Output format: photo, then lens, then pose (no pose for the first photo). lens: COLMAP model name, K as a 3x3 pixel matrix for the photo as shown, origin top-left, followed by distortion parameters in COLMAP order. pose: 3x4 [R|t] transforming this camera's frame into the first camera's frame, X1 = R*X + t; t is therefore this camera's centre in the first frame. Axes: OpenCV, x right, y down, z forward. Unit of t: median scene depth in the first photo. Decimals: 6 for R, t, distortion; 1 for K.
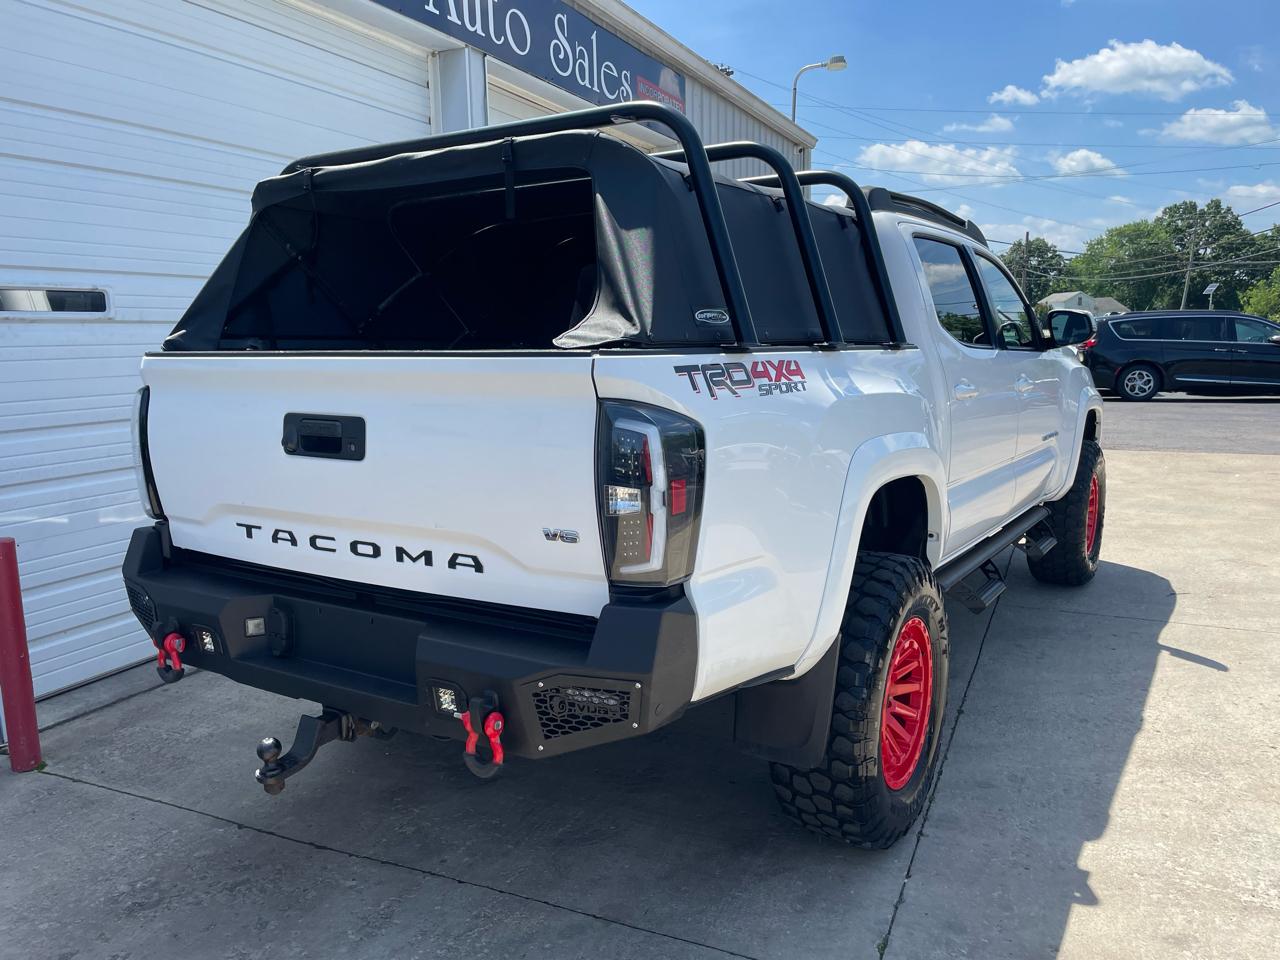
lens RADIAL K [[967.7, 0, 631.0], [0, 967.7, 485.9], [0, 0, 1]] dist [0.089929, -0.116882]
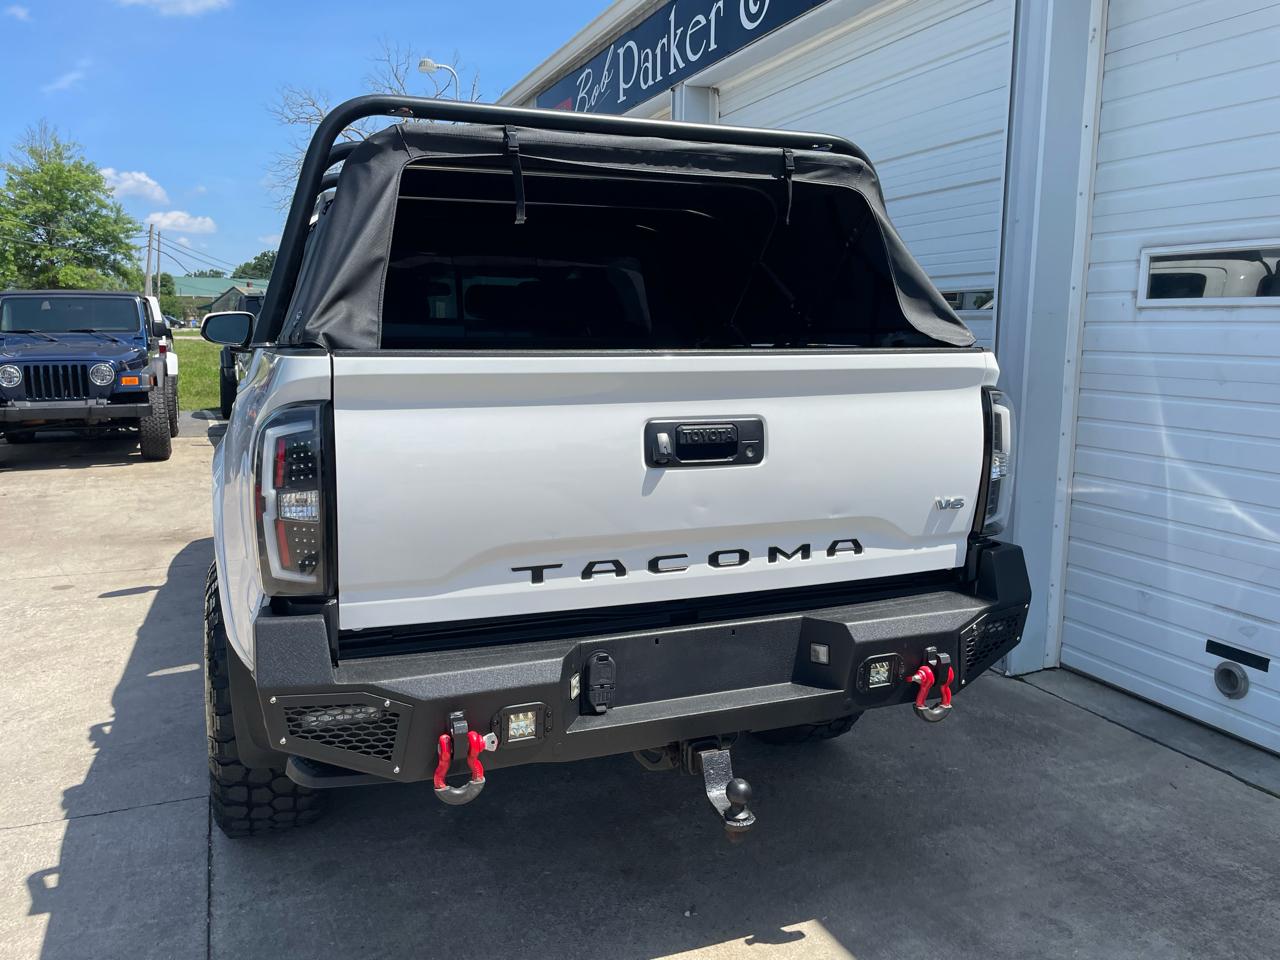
lens RADIAL K [[967.7, 0, 640.2], [0, 967.7, 472.6], [0, 0, 1]] dist [0.089929, -0.116882]
pose [[-0.673132, 0.115052, -0.730518, 0.906064], [-0.115042, 0.959507, 0.257120, -0.368423], [0.730519, 0.257116, -0.632640, 2.248544]]
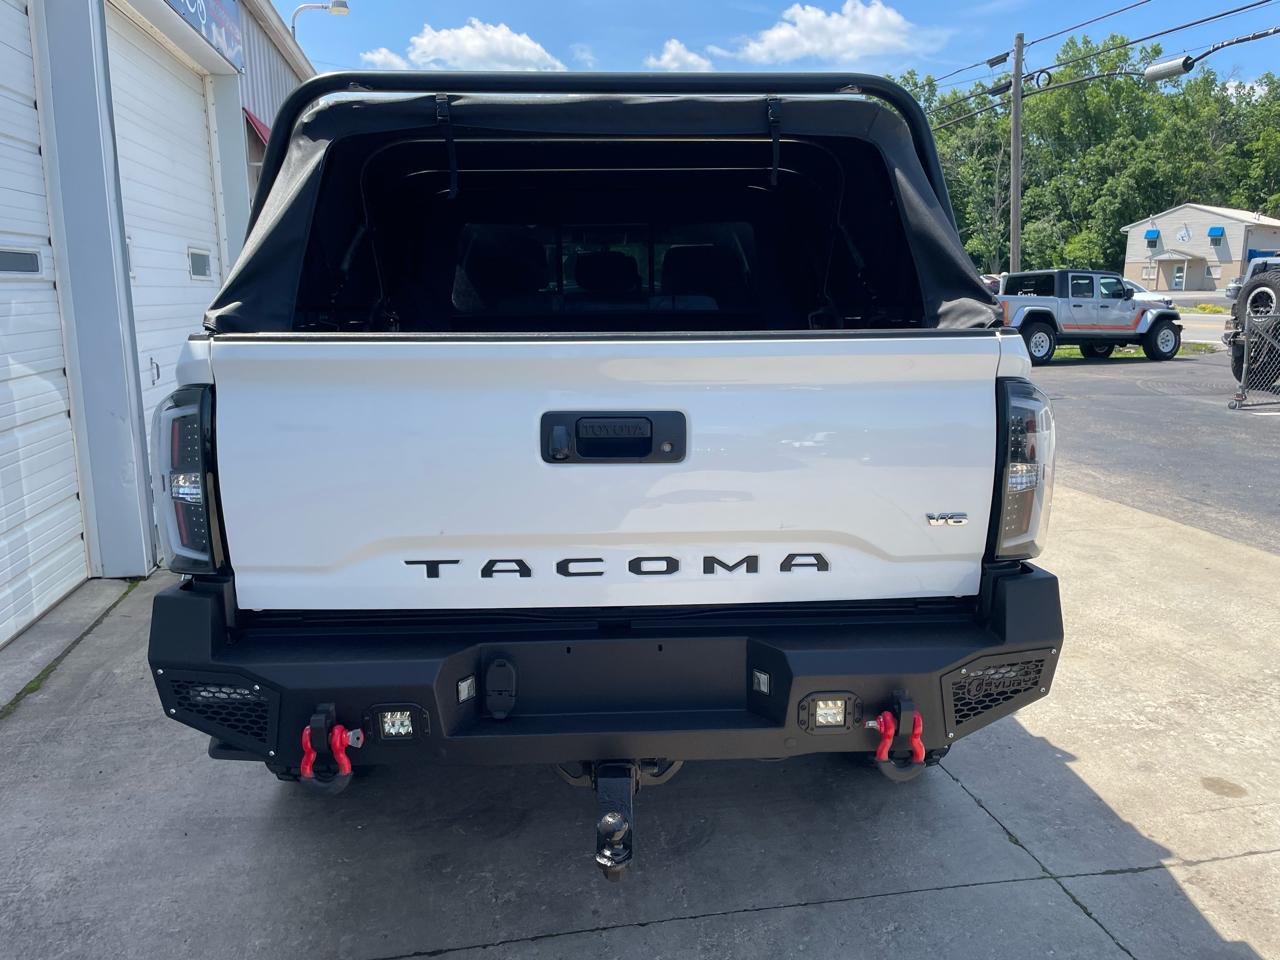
lens RADIAL K [[967.7, 0, 643.1], [0, 967.7, 472.5], [0, 0, 1]] dist [0.089929, -0.116882]
pose [[0.815142, -0.094920, 0.571431, -0.486707], [0.079131, 0.995482, 0.052479, -0.039481], [-0.573831, 0.002440, 0.818970, 0.201496]]
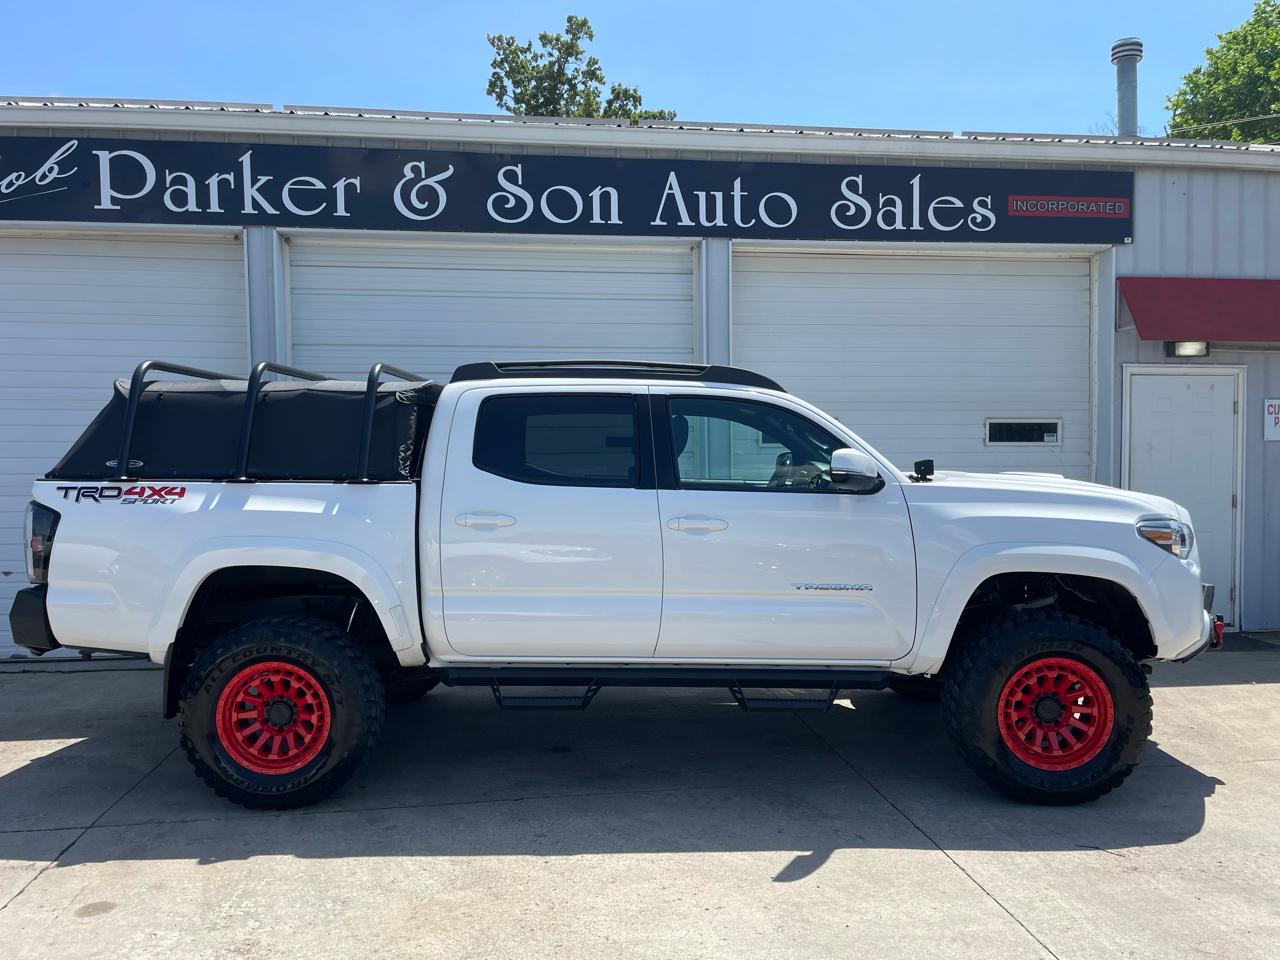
lens RADIAL K [[967.7, 0, 645.1], [0, 967.7, 488.7], [0, 0, 1]] dist [0.089929, -0.116882]
pose [[0.539249, 0.040350, -0.841179, 1.468255], [-0.130004, 0.990867, -0.035811, -0.116983], [0.832051, 0.128667, 0.539570, 0.494640]]
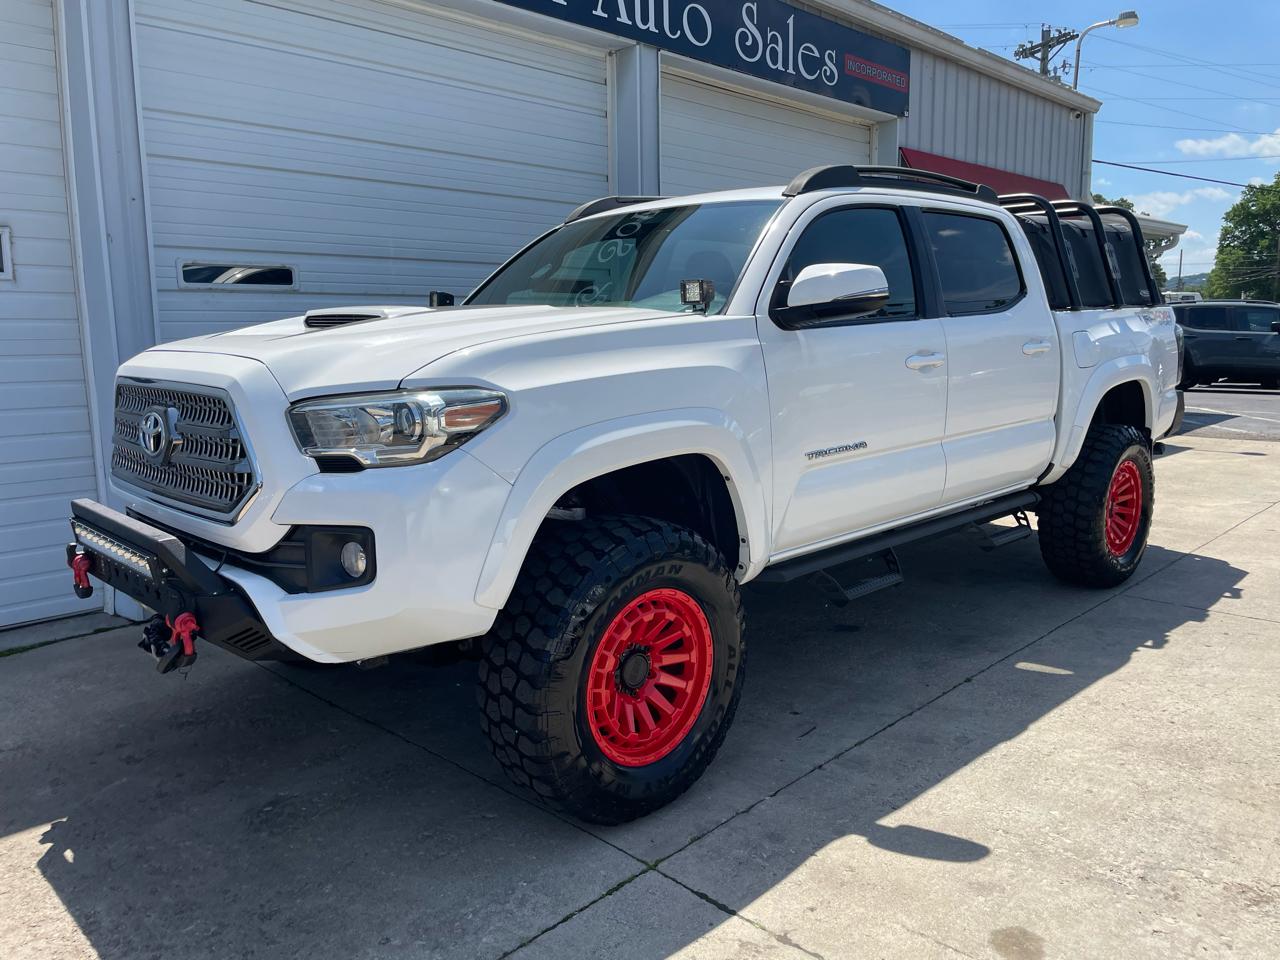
lens RADIAL K [[967.7, 0, 637.1], [0, 967.7, 474.3], [0, 0, 1]] dist [0.089929, -0.116882]
pose [[0.944144, 0.053124, -0.325222, 0.356535], [-0.053307, 0.998543, 0.008354, 0.035801], [0.325193, 0.009449, 0.945601, -0.044250]]
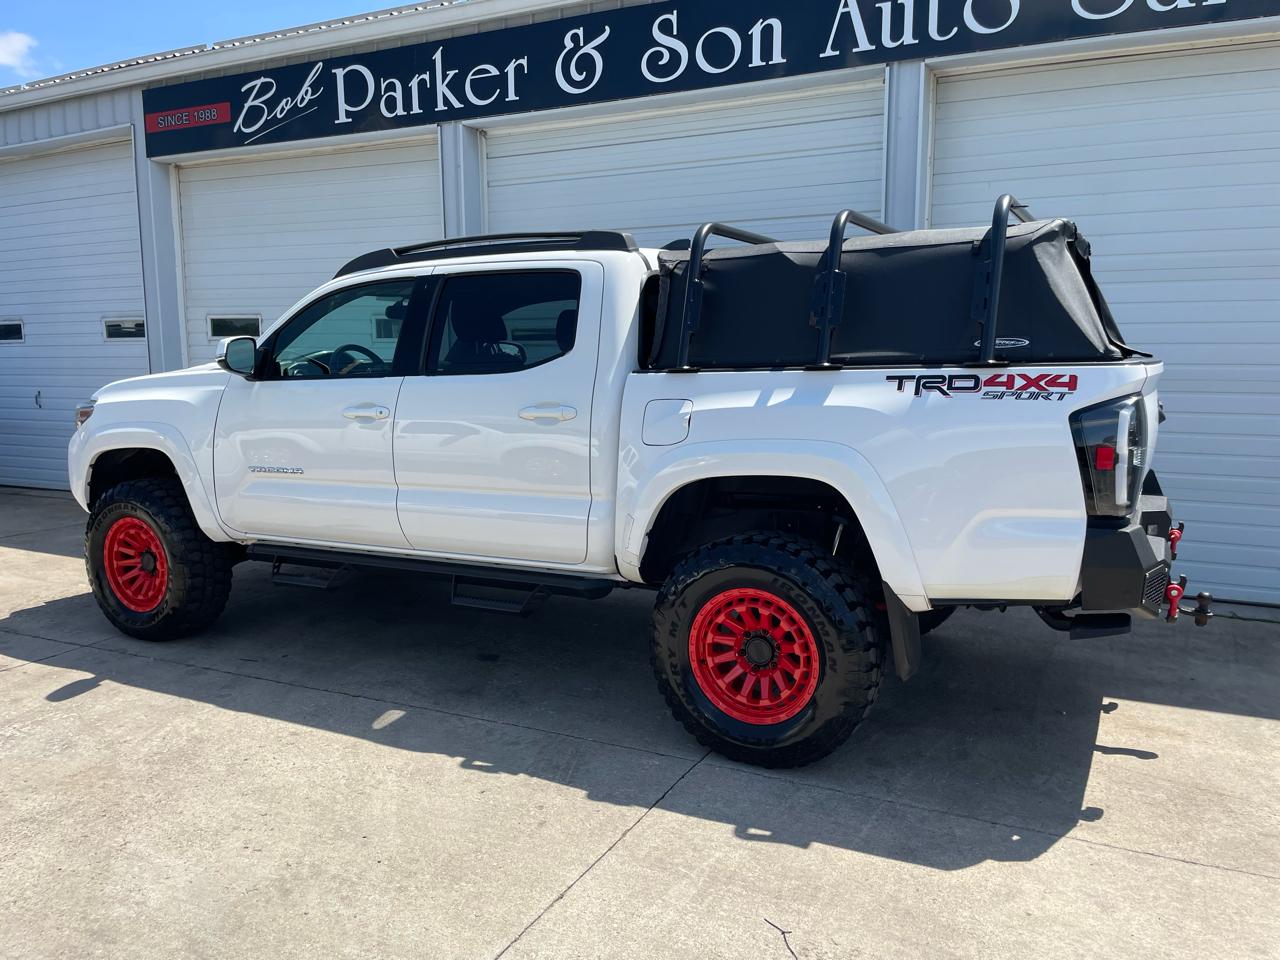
lens RADIAL K [[967.7, 0, 644.0], [0, 967.7, 489.8], [0, 0, 1]] dist [0.089929, -0.116882]
pose [[-0.022778, 0.149504, -0.988499, 1.499369], [-0.154157, 0.976405, 0.151227, -0.233948], [0.987784, 0.155829, 0.000806, 1.384995]]
